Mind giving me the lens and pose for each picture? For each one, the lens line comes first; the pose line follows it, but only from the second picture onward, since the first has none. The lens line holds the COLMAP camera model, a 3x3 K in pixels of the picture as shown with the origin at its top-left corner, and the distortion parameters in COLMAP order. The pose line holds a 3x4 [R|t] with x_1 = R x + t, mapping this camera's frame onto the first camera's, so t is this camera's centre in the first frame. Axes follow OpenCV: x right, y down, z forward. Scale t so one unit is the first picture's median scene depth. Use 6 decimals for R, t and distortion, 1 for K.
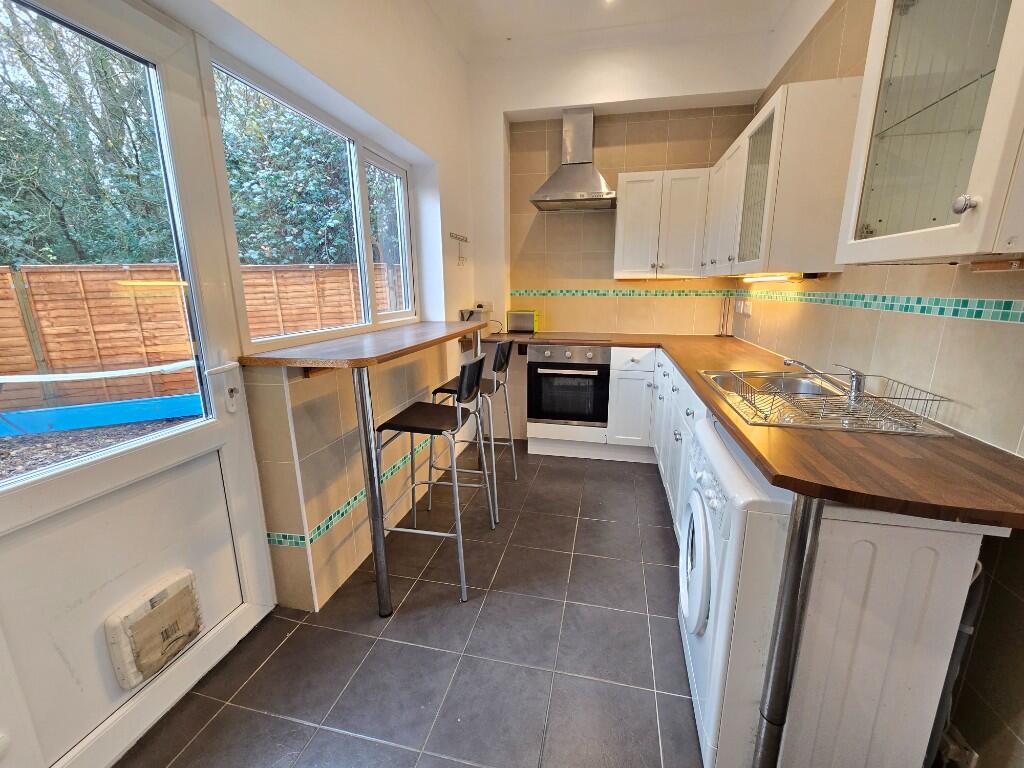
lens RADIAL K [[419.7, 0, 520.9], [0, 419.7, 380.7], [0, 0, 1]] dist [0.003826, -0.000157]
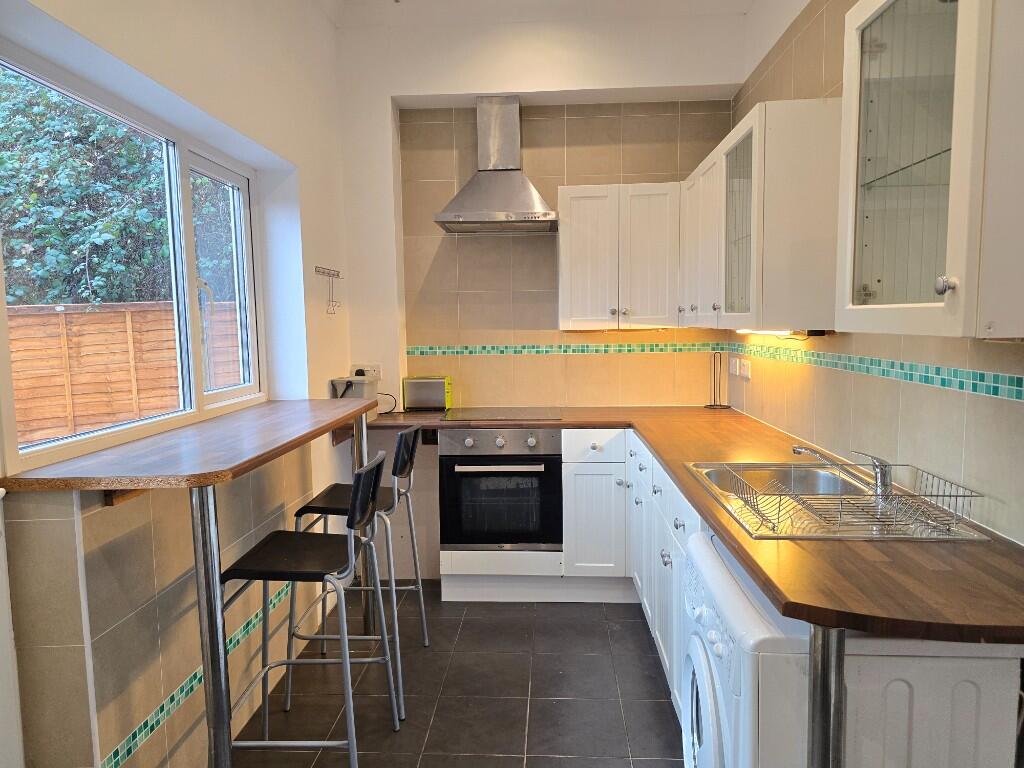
lens RADIAL K [[686.7, 0, 512.0], [0, 686.7, 384.0], [0, 0, 1]] dist [0.078360, -0.073958]
pose [[0.987797, -0.026549, 0.153469, -0.042801], [0.046525, 0.990672, -0.128079, -0.017744], [-0.148638, 0.133657, 0.979818, -0.114625]]
